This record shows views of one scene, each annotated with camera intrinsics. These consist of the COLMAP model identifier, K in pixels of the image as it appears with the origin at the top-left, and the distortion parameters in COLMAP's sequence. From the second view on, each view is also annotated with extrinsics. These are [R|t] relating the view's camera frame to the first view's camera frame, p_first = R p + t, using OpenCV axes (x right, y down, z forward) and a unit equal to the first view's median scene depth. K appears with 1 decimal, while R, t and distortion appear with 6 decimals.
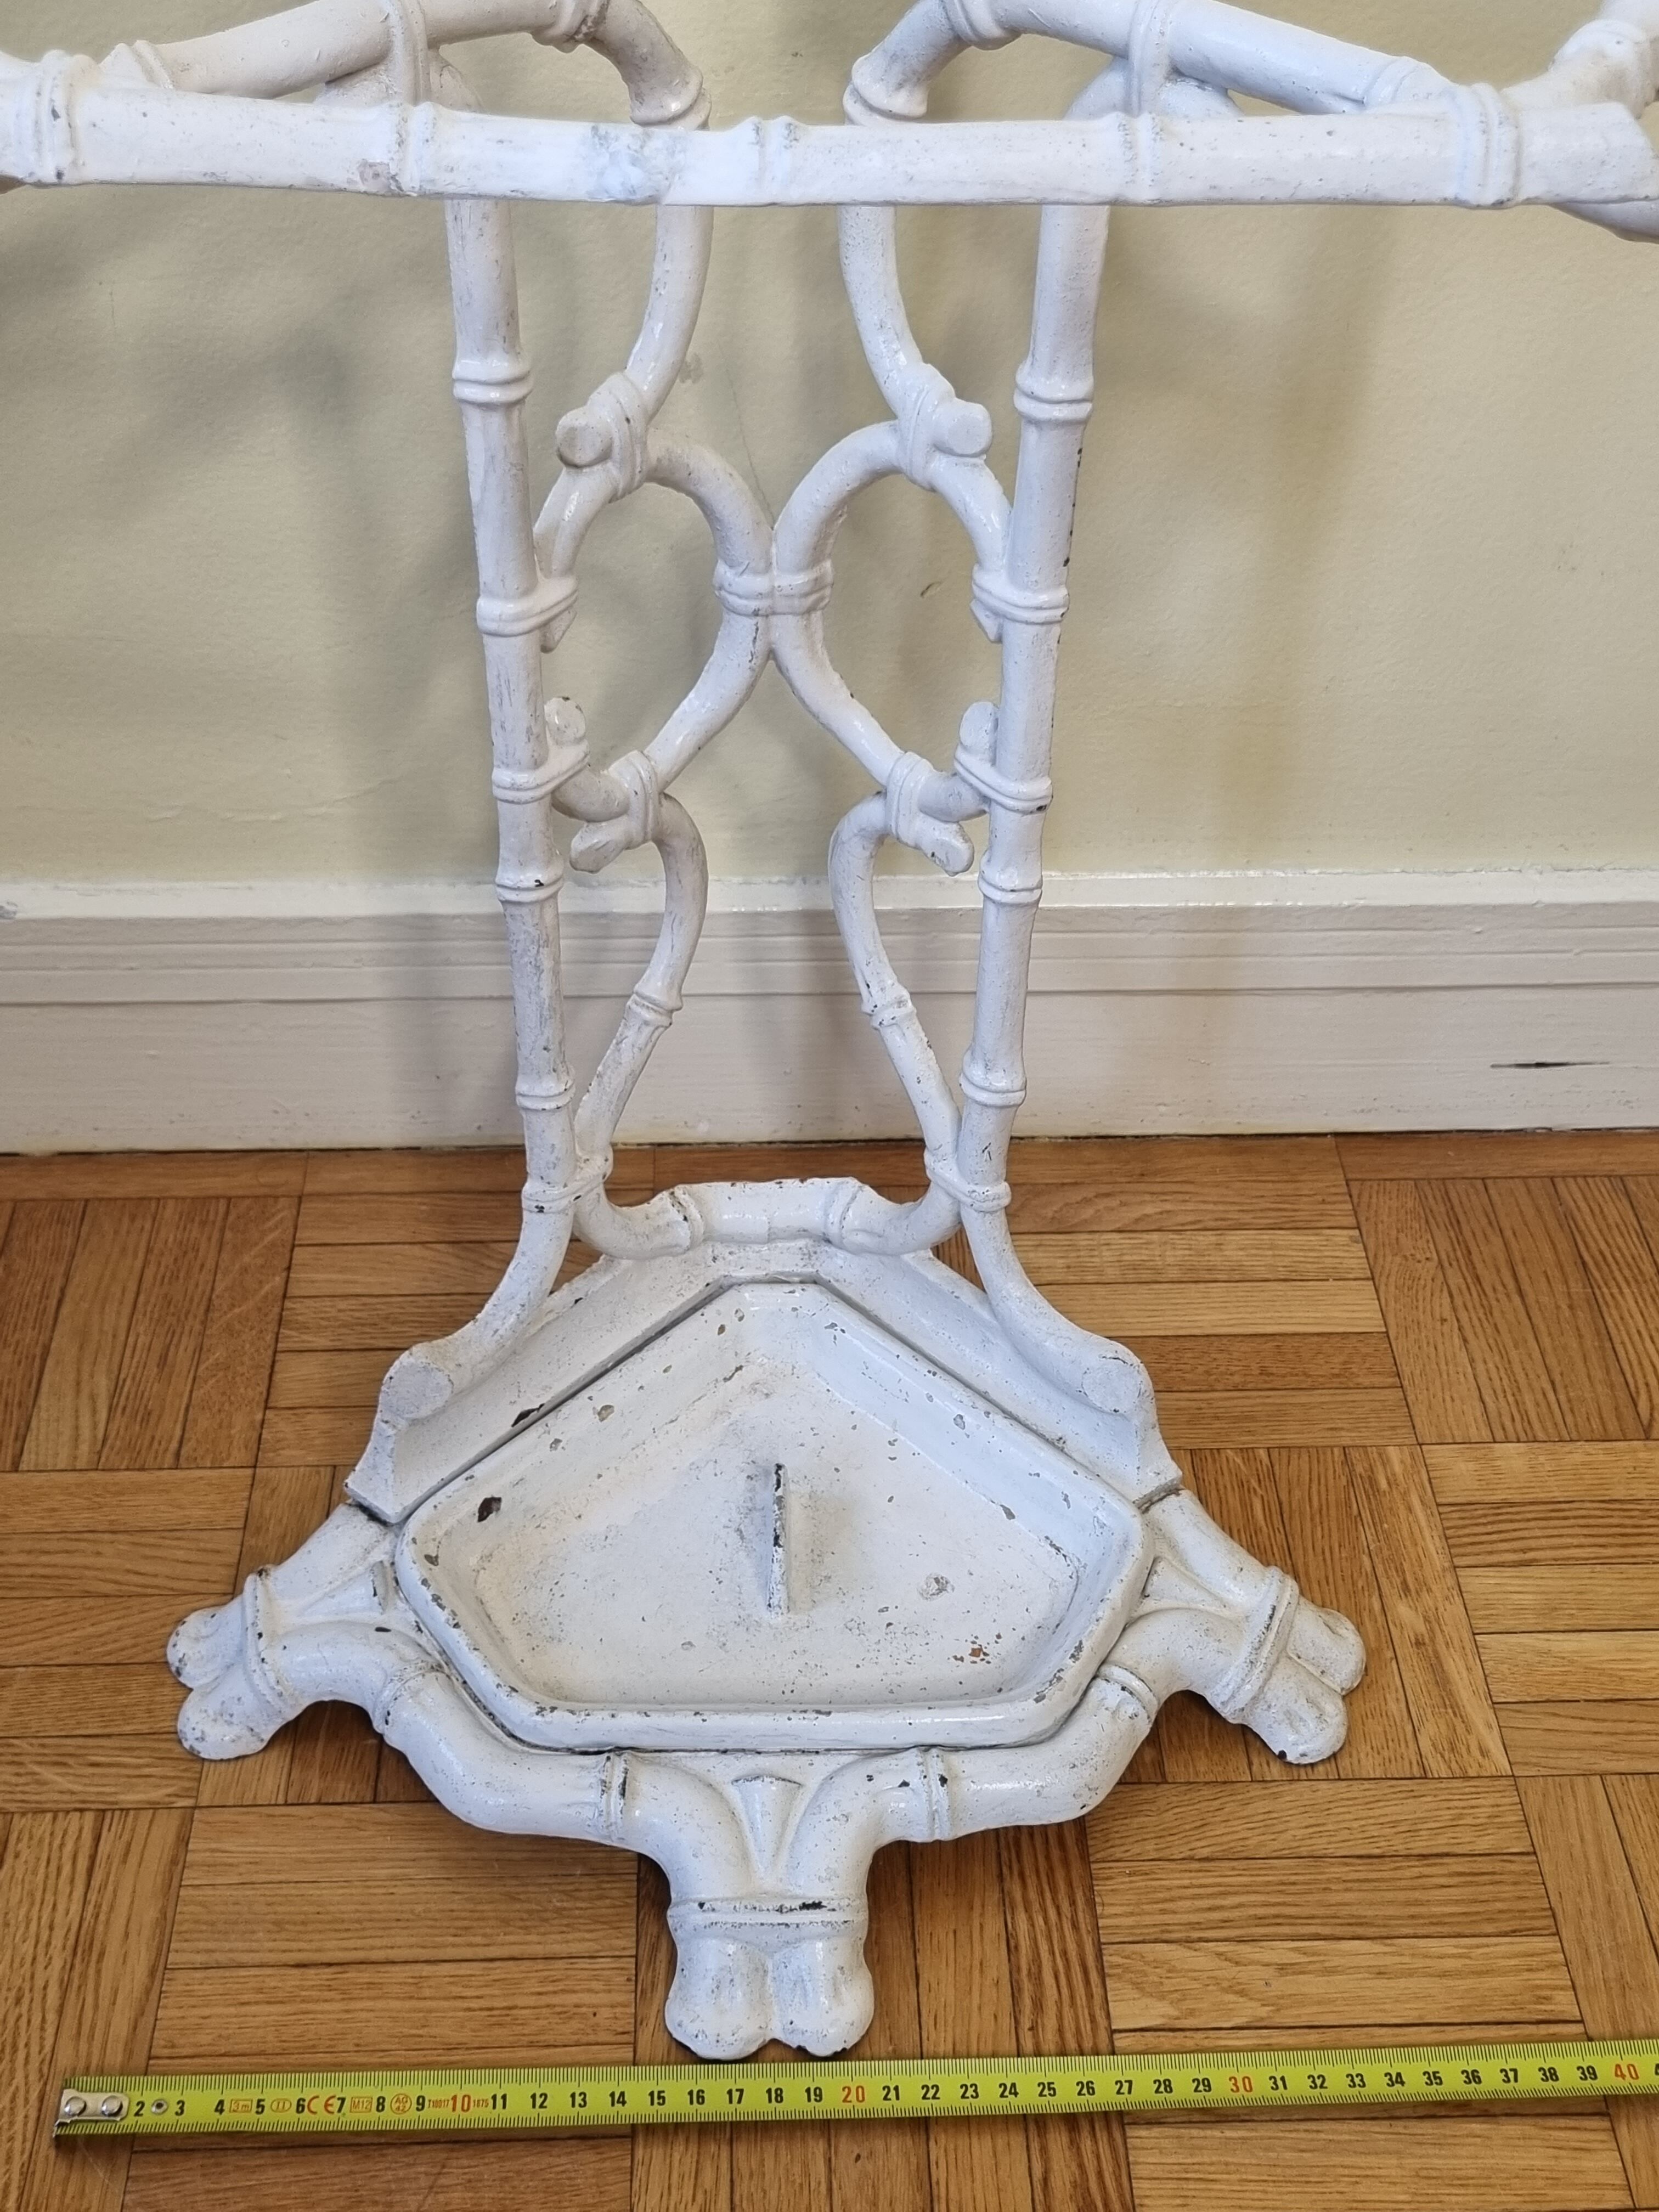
lens RADIAL K [[2508.8, 0, 834.6], [0, 2508.8, 1113.6], [0, 0, 1]] dist [0.024743, 0.000000]
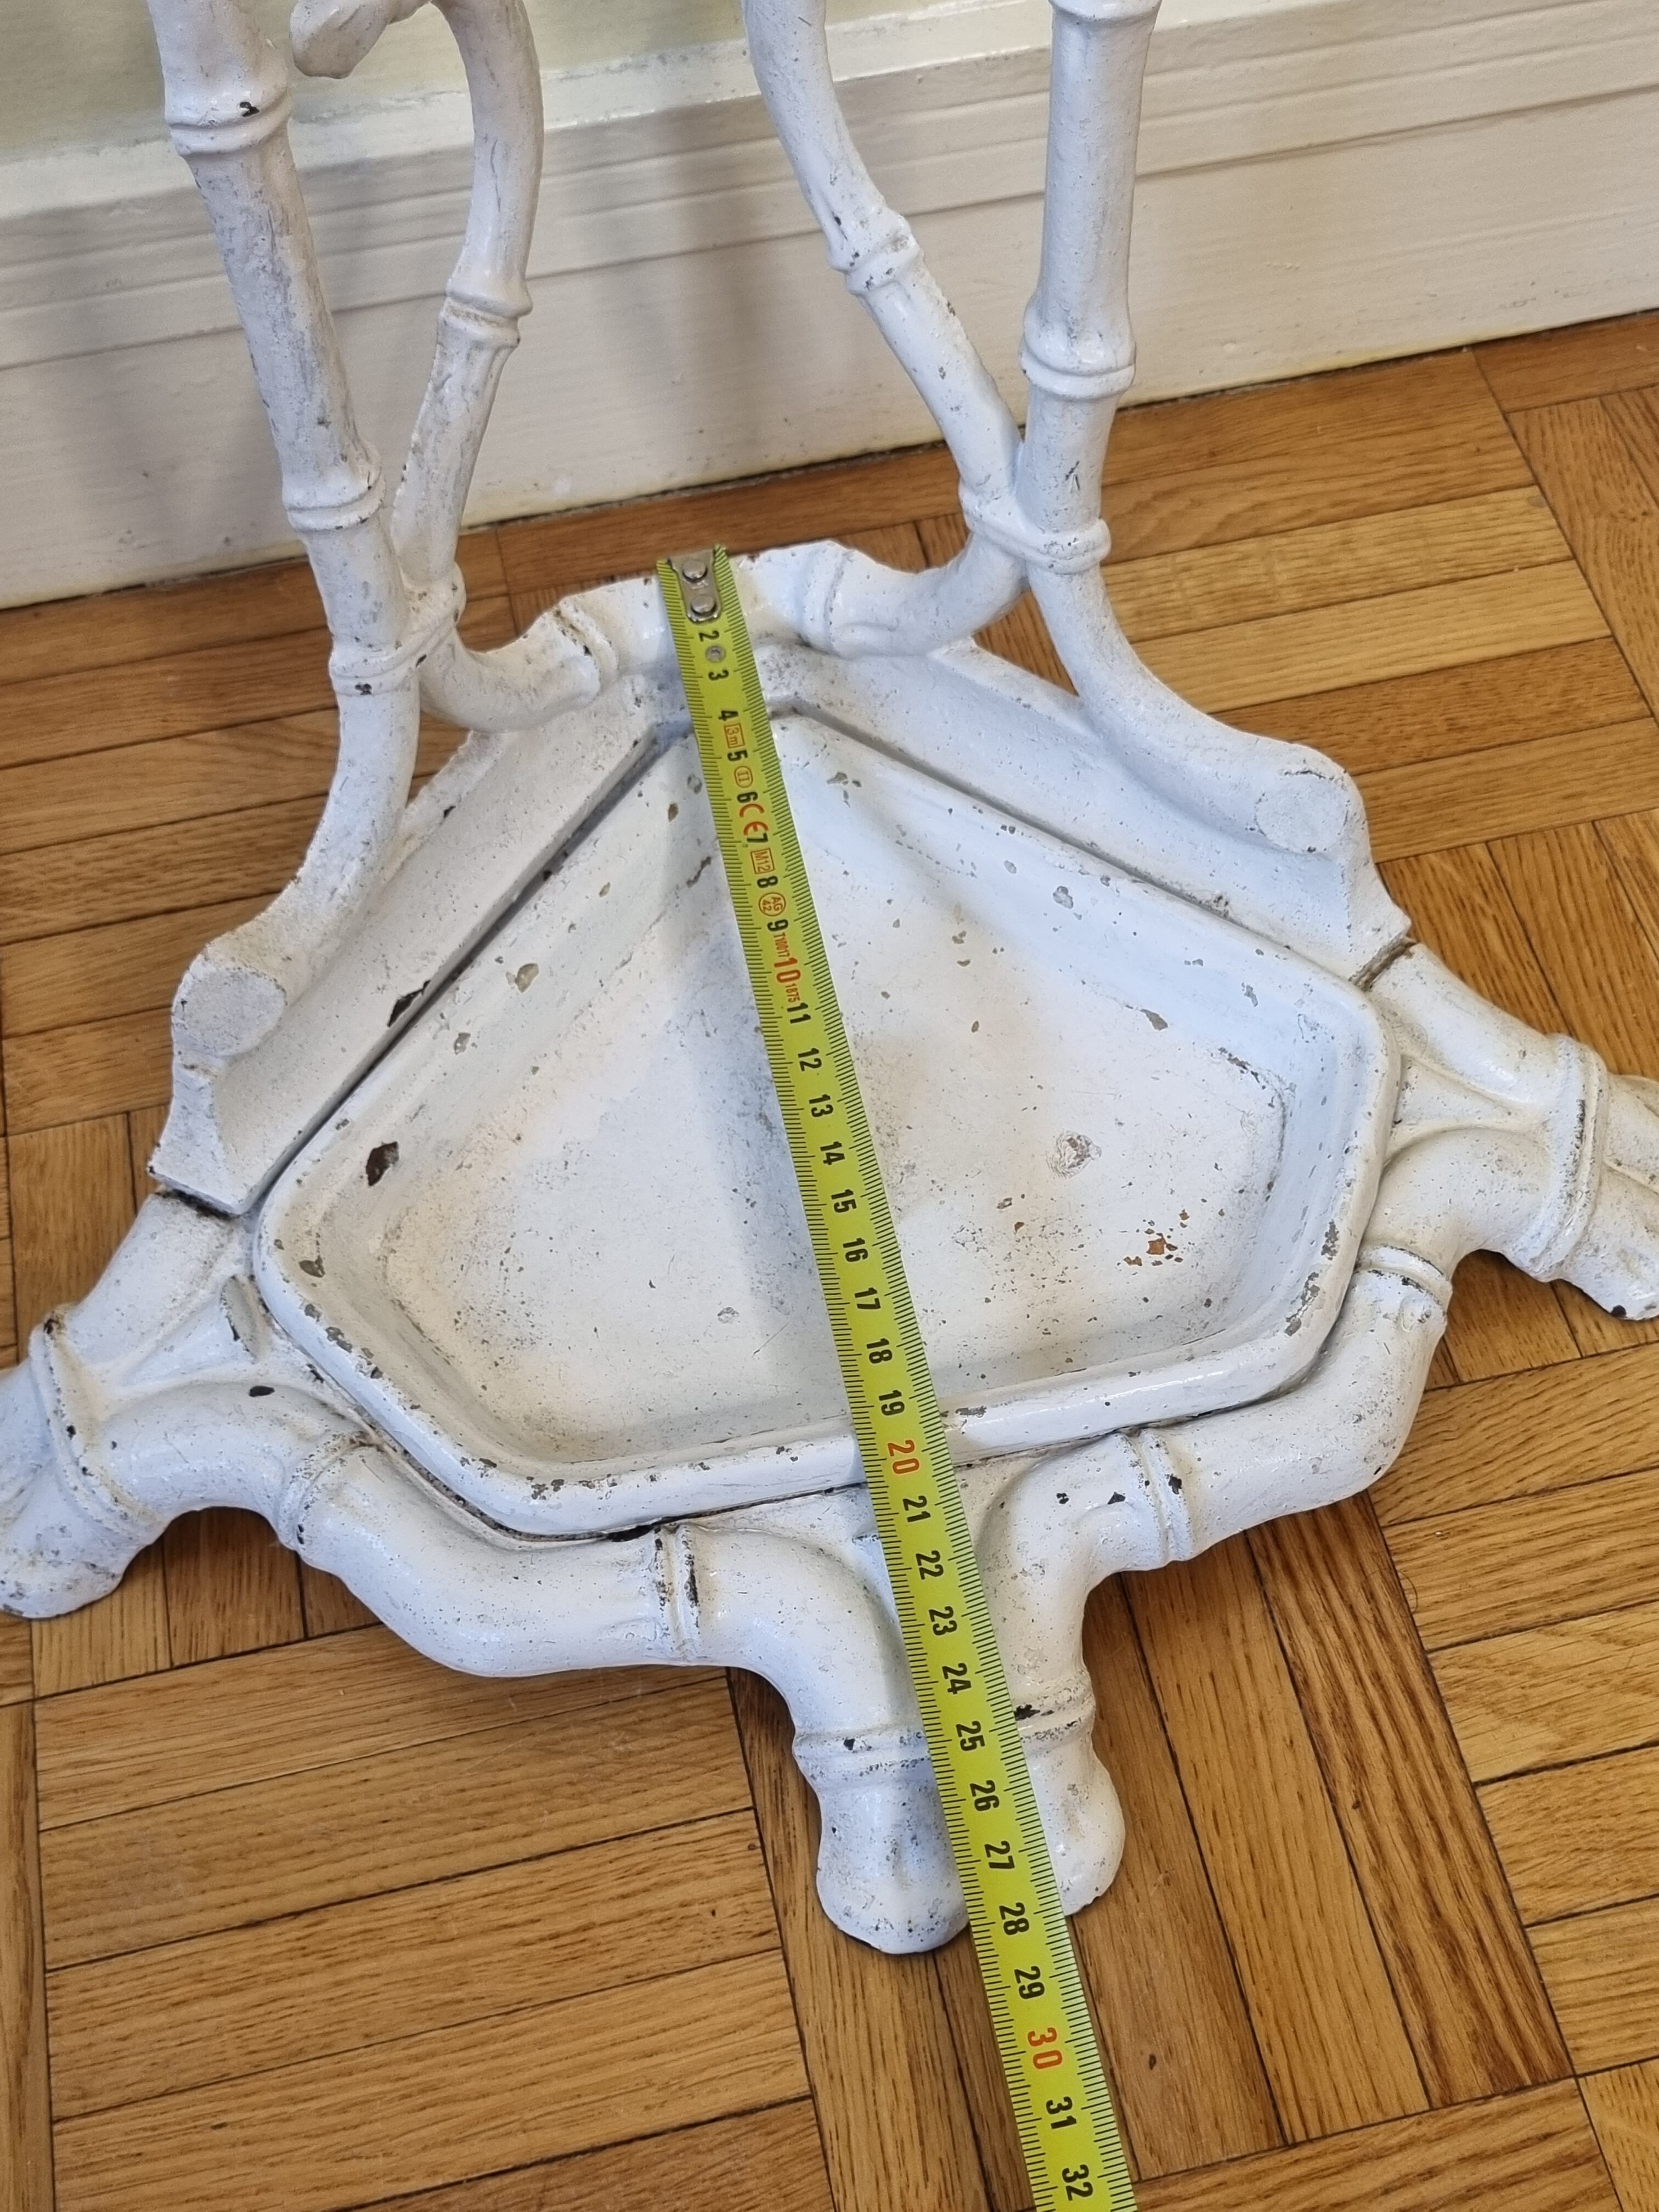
lens RADIAL K [[2508.8, 0, 864.0], [0, 2508.8, 1112.2], [0, 0, 1]] dist [0.024743, 0.000000]
pose [[0.982617, -0.175190, 0.061423, -0.053554], [0.150136, 0.944520, 0.292132, -0.024869], [-0.109194, -0.277832, 0.954404, 0.376970]]
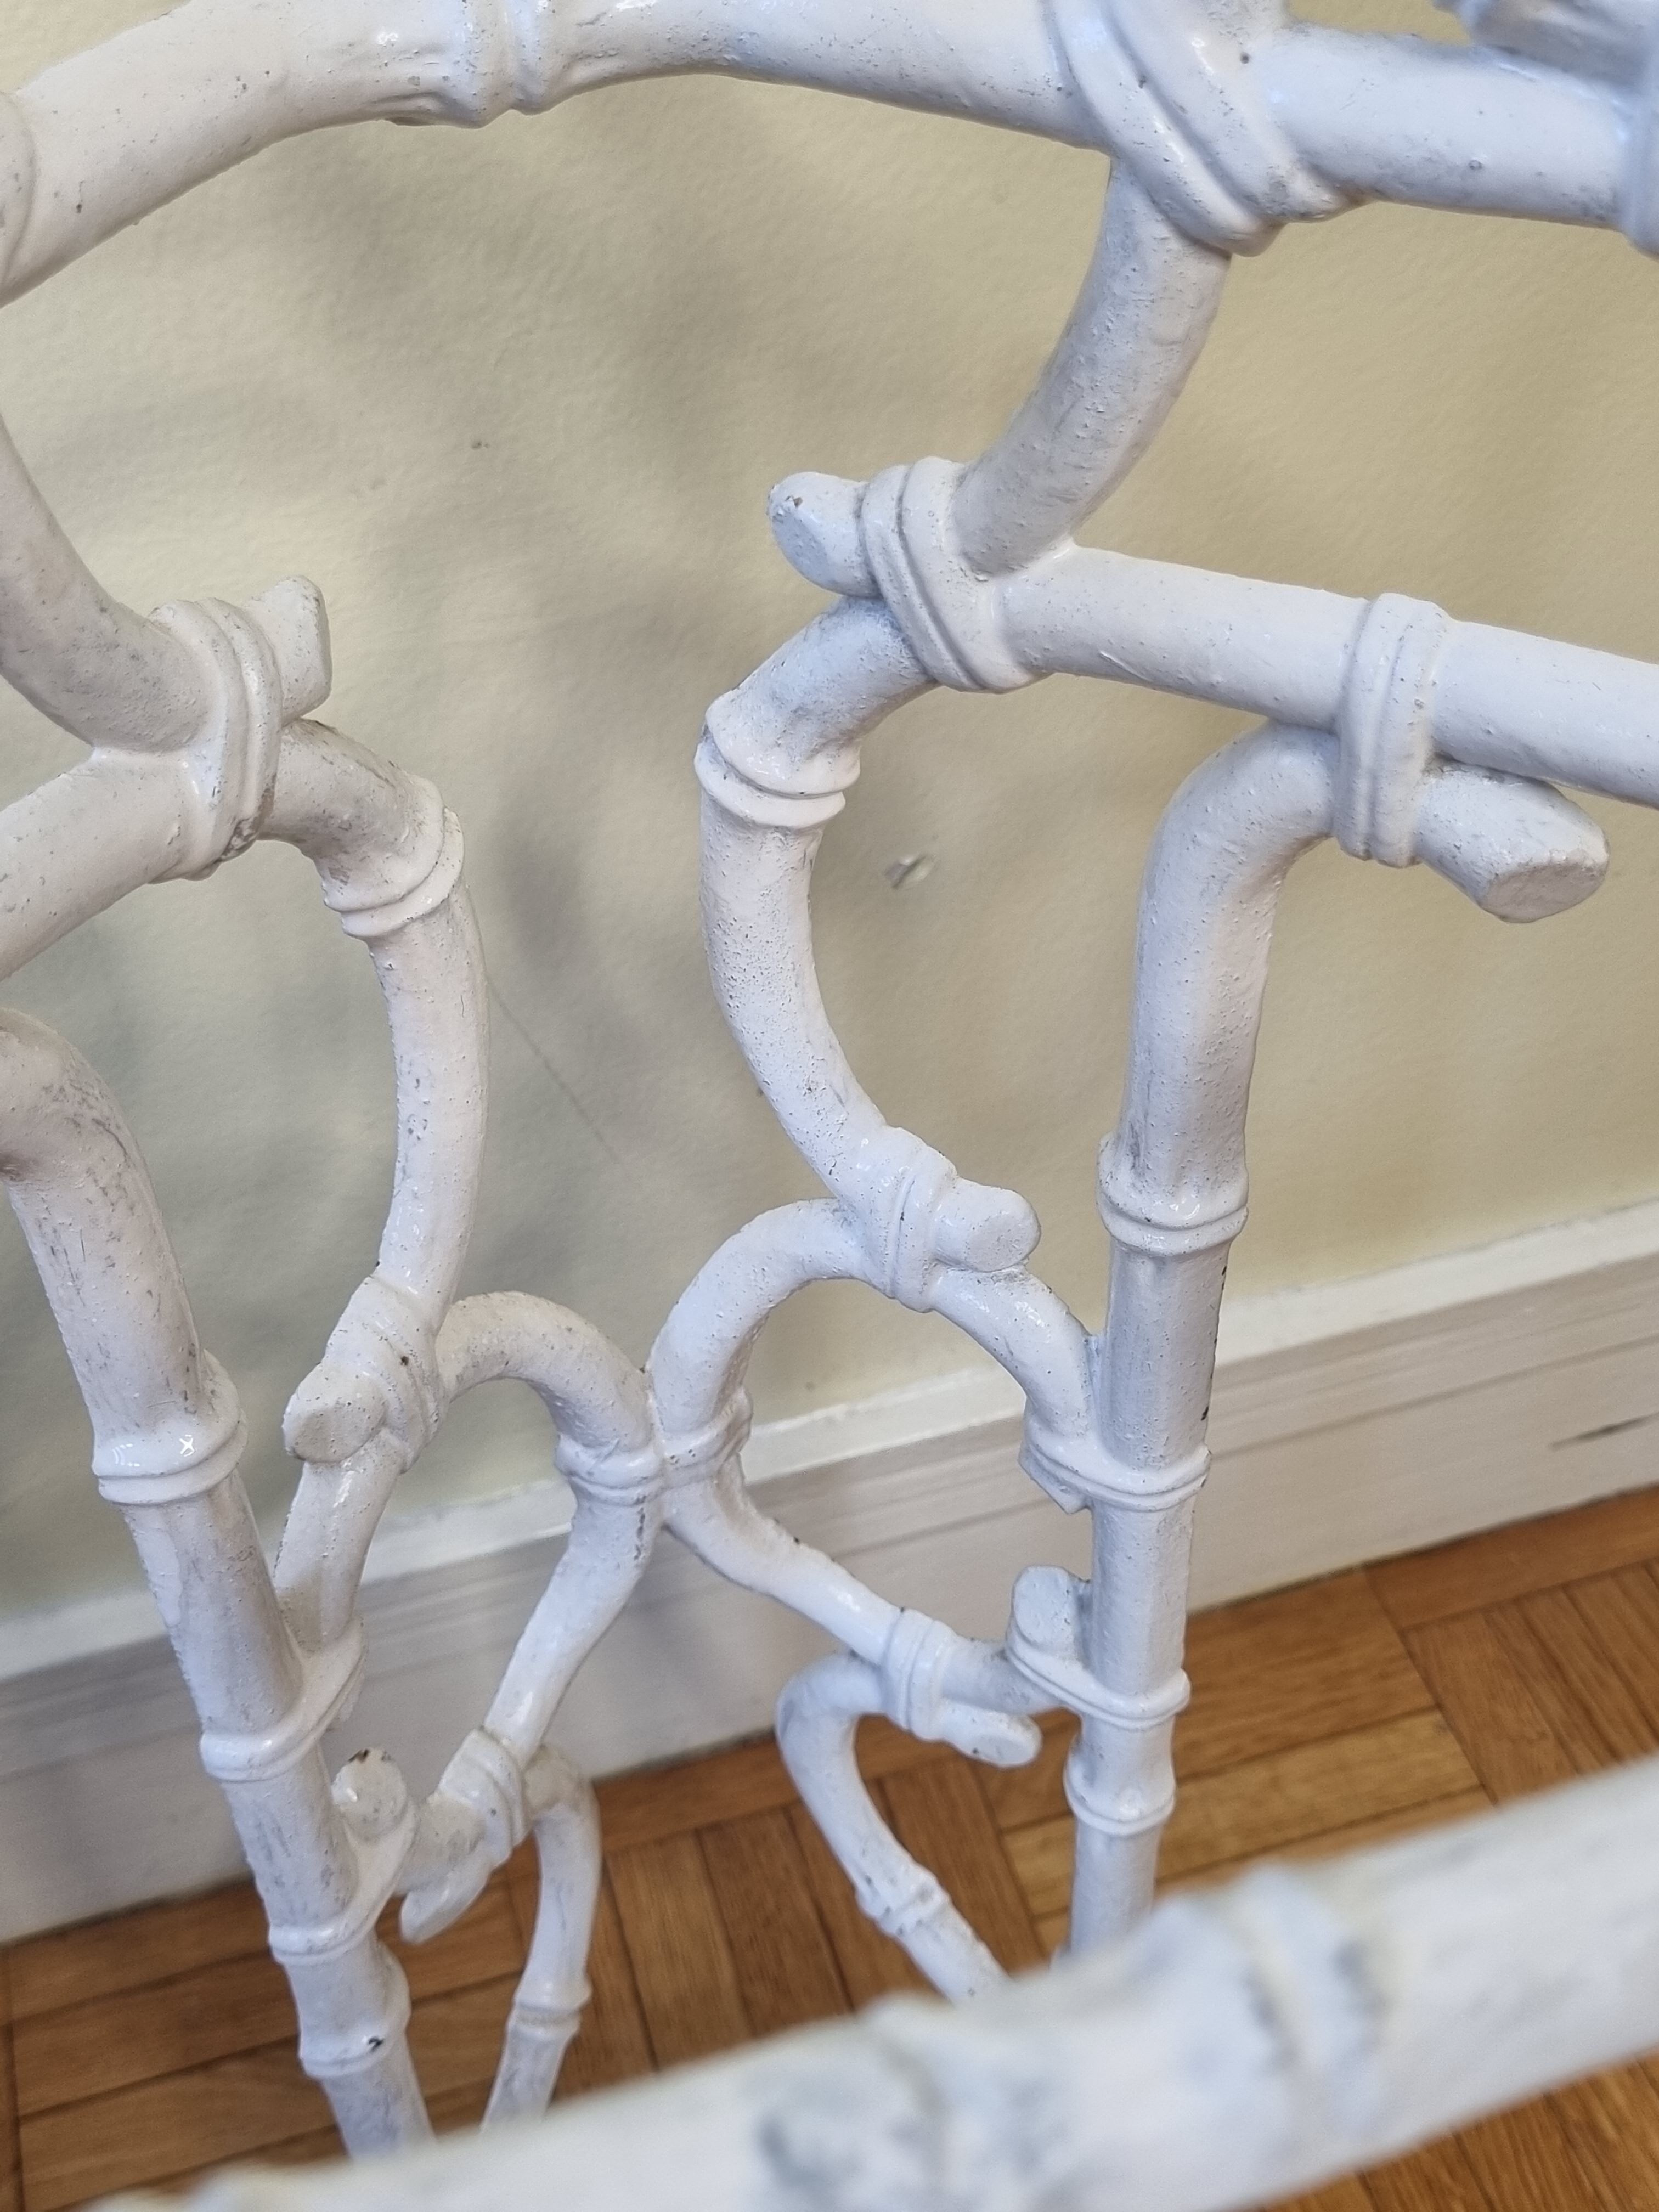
lens RADIAL K [[2562.9, 0, 825.5], [0, 2562.9, 1090.4], [0, 0, 1]] dist [0.029388, 0.000000]
pose [[0.967444, -0.207310, 0.145171, -0.052581], [0.205324, 0.978273, 0.028698, -0.234520], [-0.147966, 0.002043, 0.988990, 0.313768]]
